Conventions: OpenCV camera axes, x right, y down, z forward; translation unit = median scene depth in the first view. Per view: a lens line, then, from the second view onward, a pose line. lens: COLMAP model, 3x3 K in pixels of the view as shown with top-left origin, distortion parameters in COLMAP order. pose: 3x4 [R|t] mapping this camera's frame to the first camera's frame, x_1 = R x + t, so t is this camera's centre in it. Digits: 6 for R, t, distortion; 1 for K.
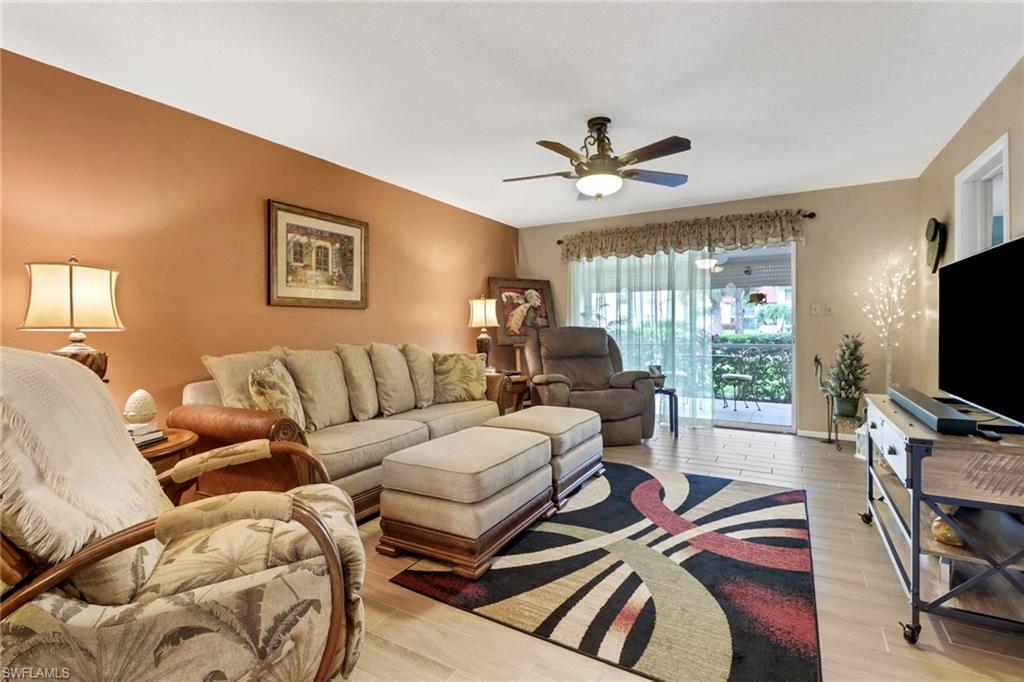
lens RADIAL K [[501.5, 0, 517.9], [0, 501.5, 330.4], [0, 0, 1]] dist [0.001071, -0.002246]
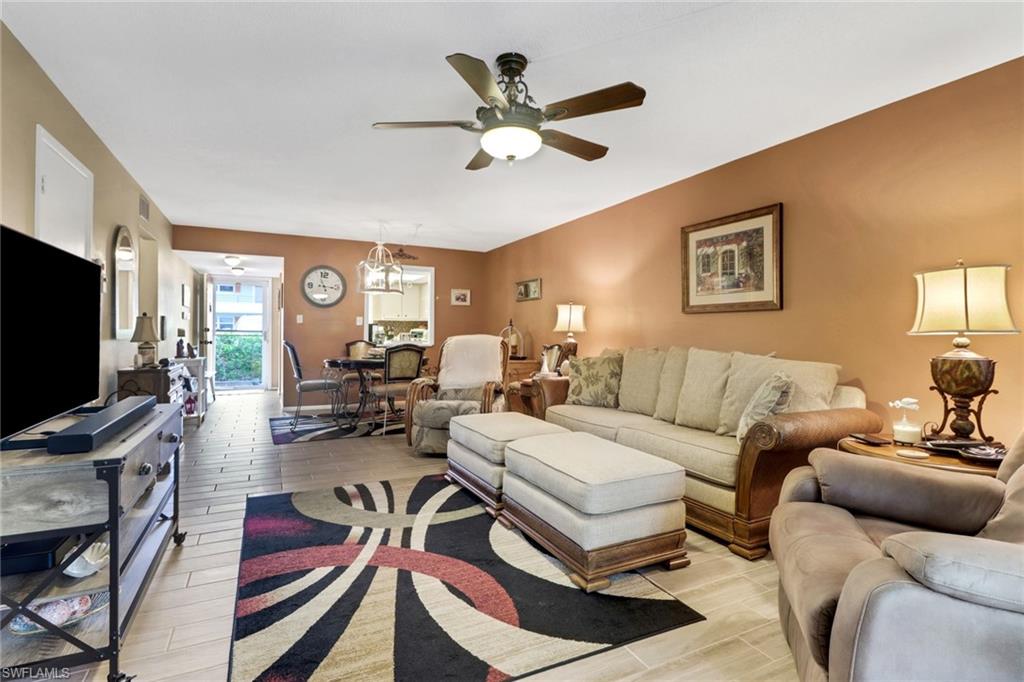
lens RADIAL K [[501.5, 0, 517.9], [0, 501.5, 330.4], [0, 0, 1]] dist [0.001071, -0.002246]
pose [[-0.572366, -0.000293, -0.819998, 0.746769], [-0.011478, 0.999905, 0.007655, -0.013770], [0.819918, 0.013794, -0.572315, 1.385644]]
